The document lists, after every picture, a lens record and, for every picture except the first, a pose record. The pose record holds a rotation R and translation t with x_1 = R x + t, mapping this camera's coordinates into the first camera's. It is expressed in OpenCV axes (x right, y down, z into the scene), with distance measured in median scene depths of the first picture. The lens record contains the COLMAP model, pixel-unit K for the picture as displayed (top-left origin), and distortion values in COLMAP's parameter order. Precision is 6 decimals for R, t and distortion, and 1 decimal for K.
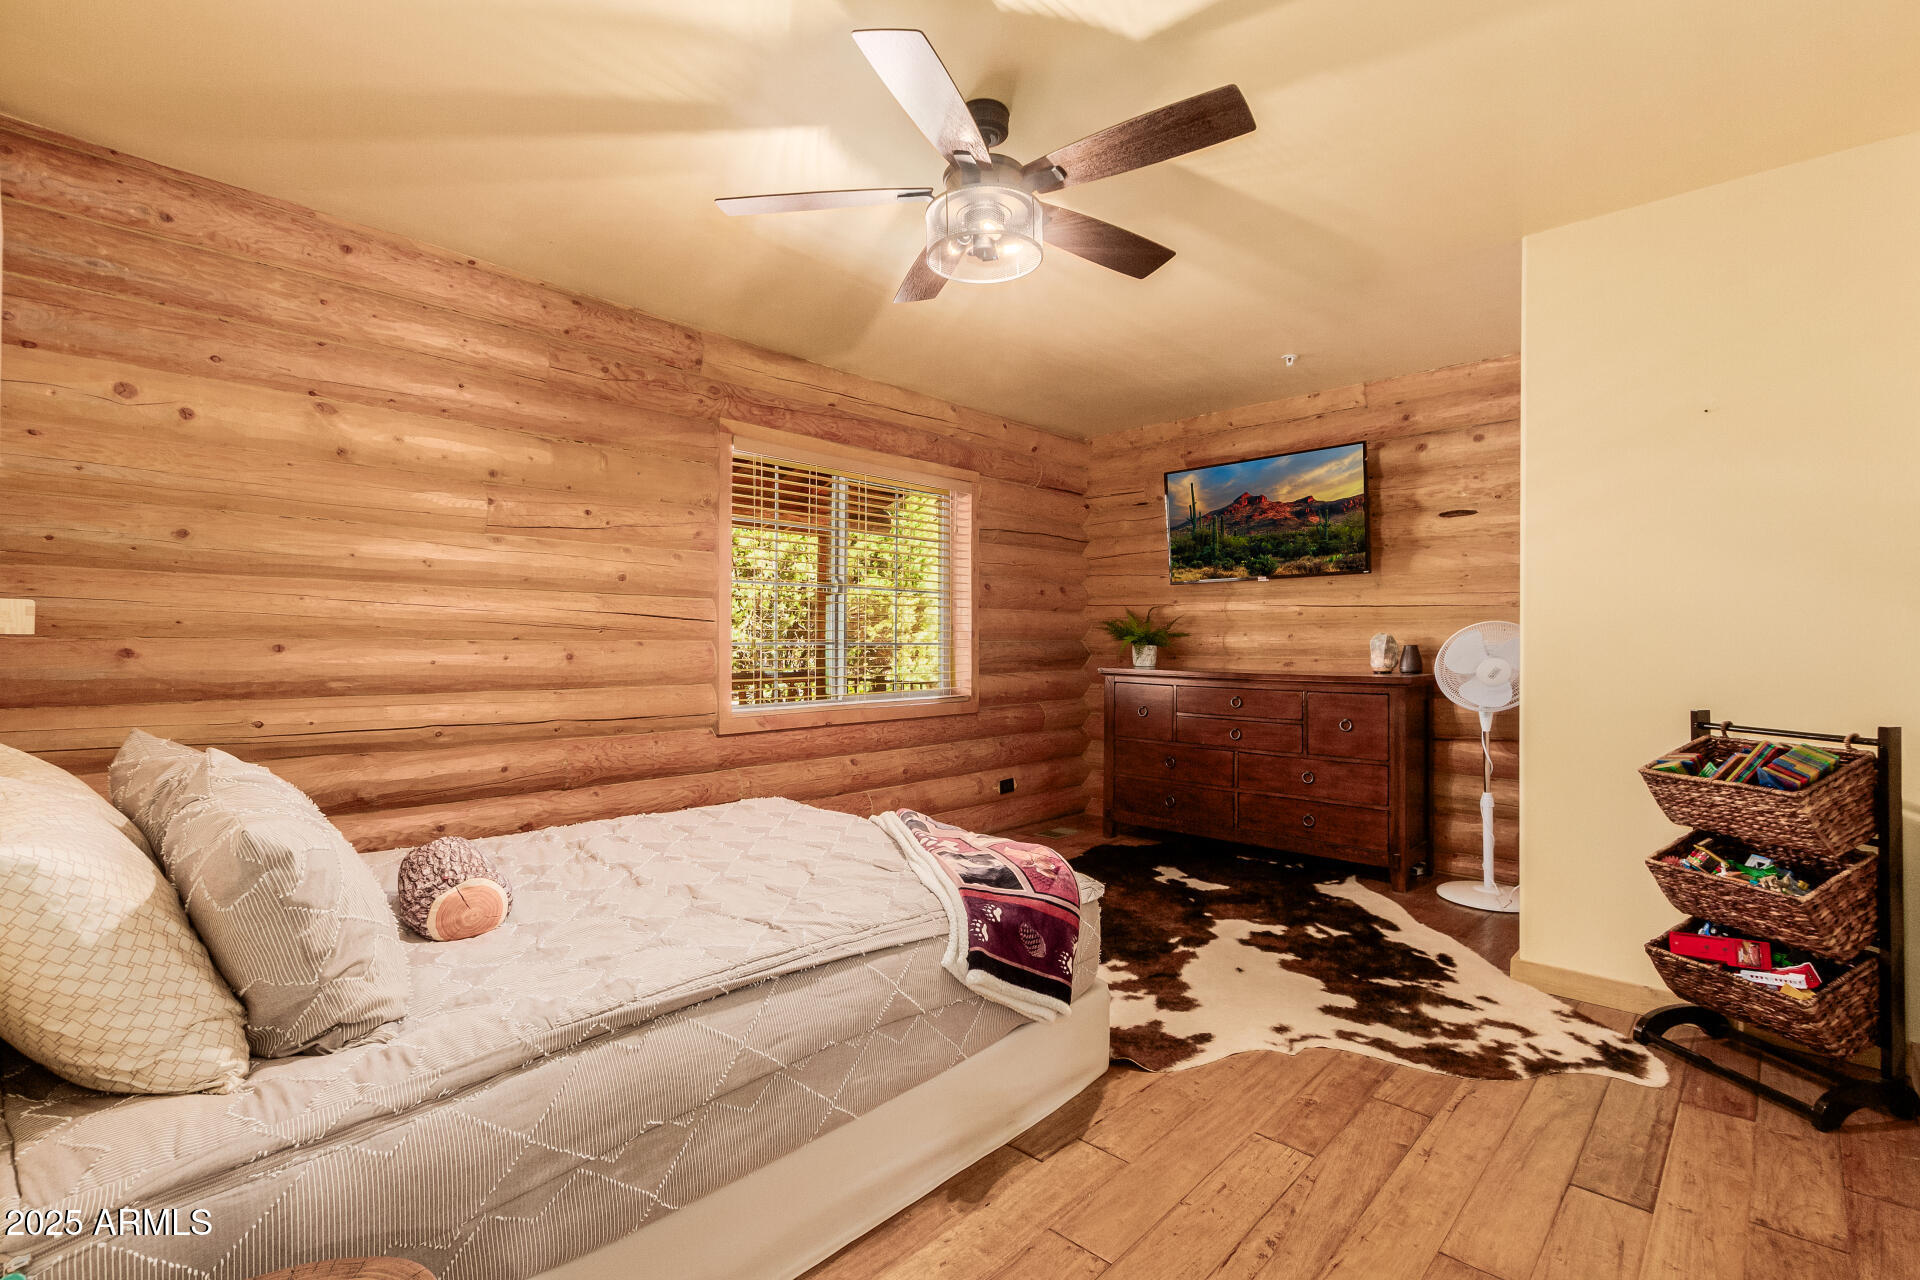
lens RADIAL K [[903.0, 0, 957.0], [0, 903.0, 642.7], [0, 0, 1]] dist [0.011250, -0.005097]
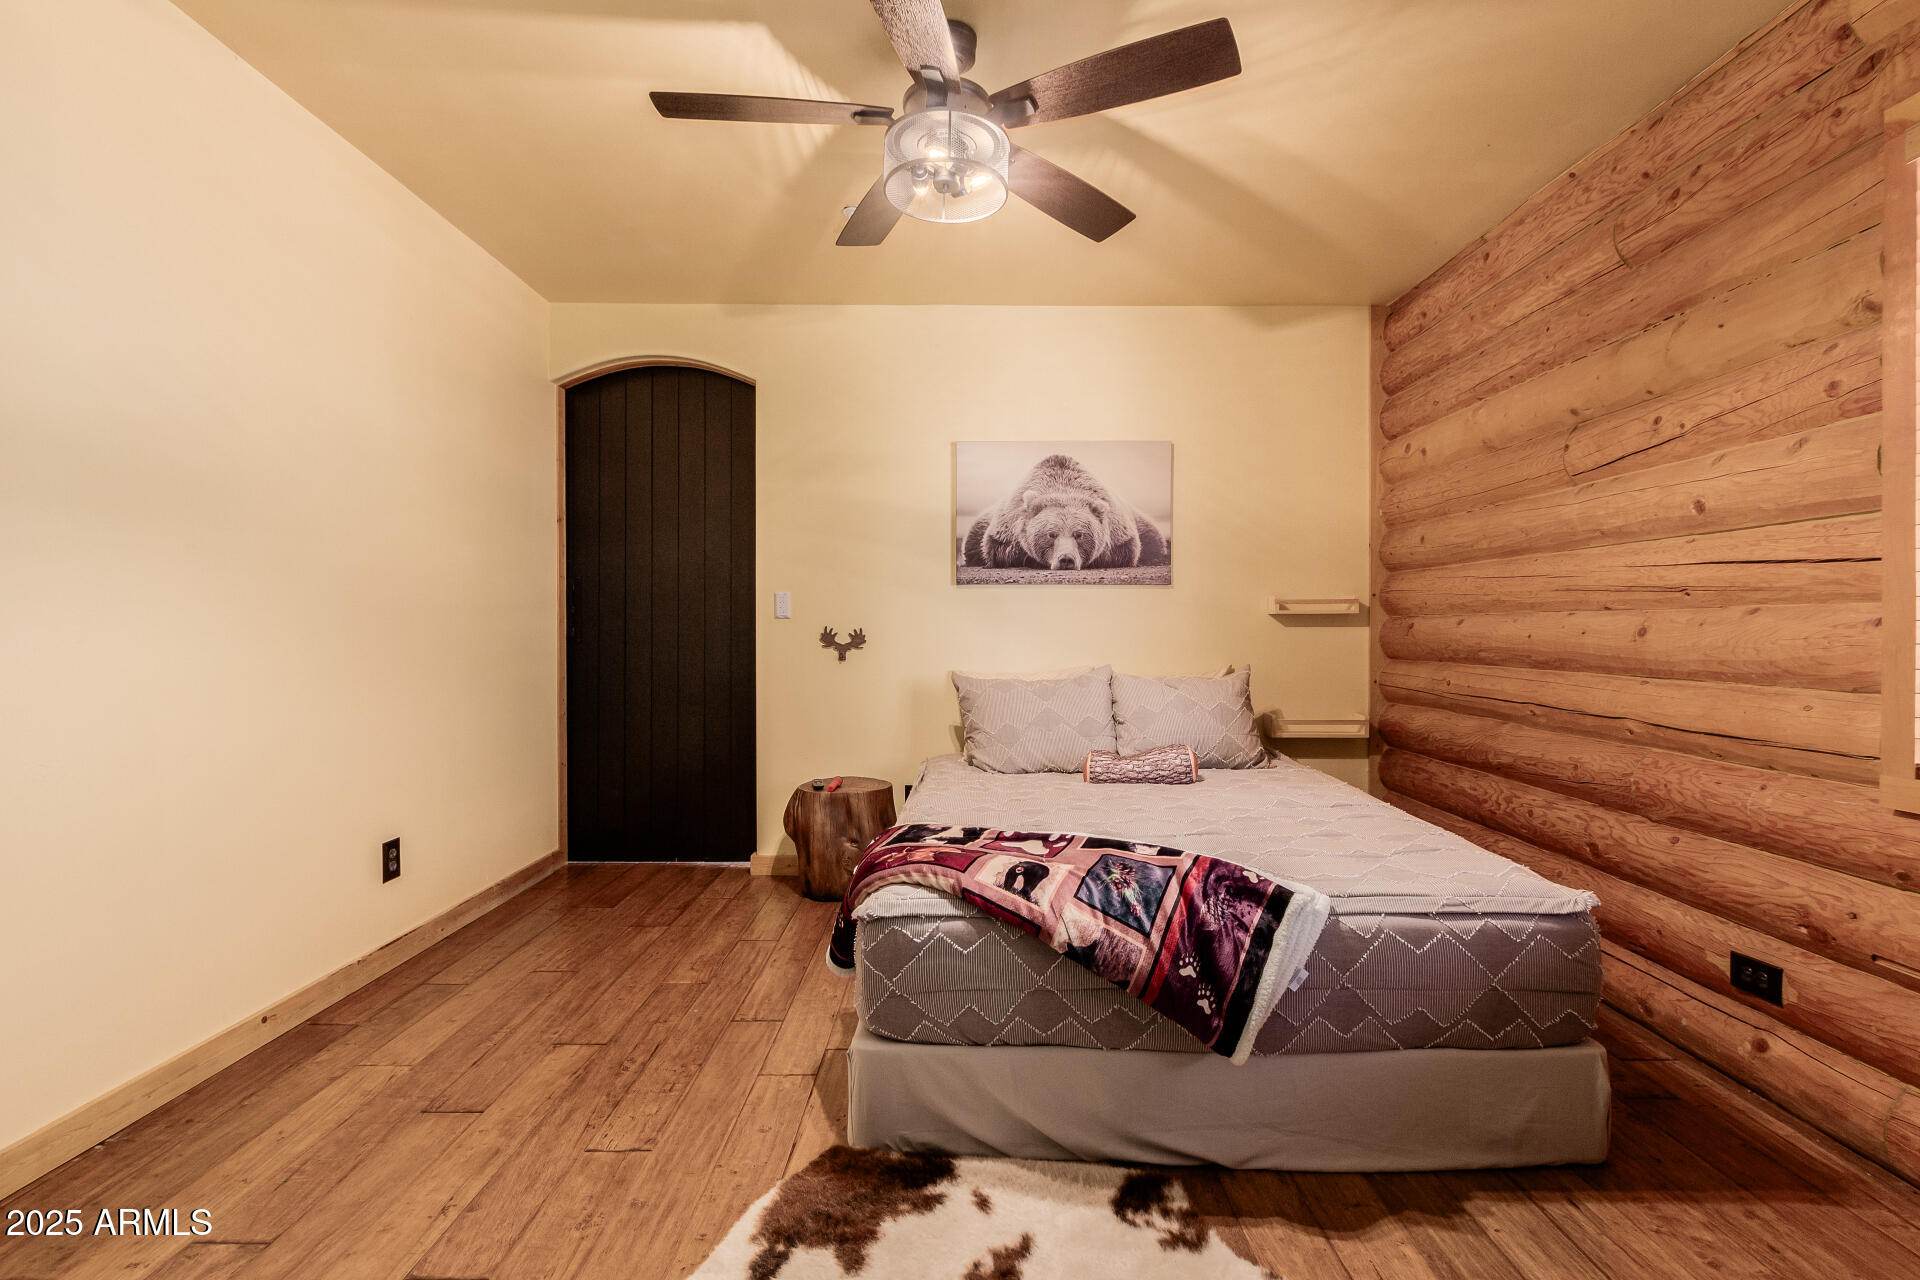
lens RADIAL K [[903.0, 0, 970.6], [0, 903.0, 638.3], [0, 0, 1]] dist [0.011250, -0.005097]
pose [[-0.737633, -0.000796, -0.675201, 0.430716], [-0.010208, 0.999898, 0.009973, 0.018270], [0.675124, 0.014249, -0.737566, 1.146601]]
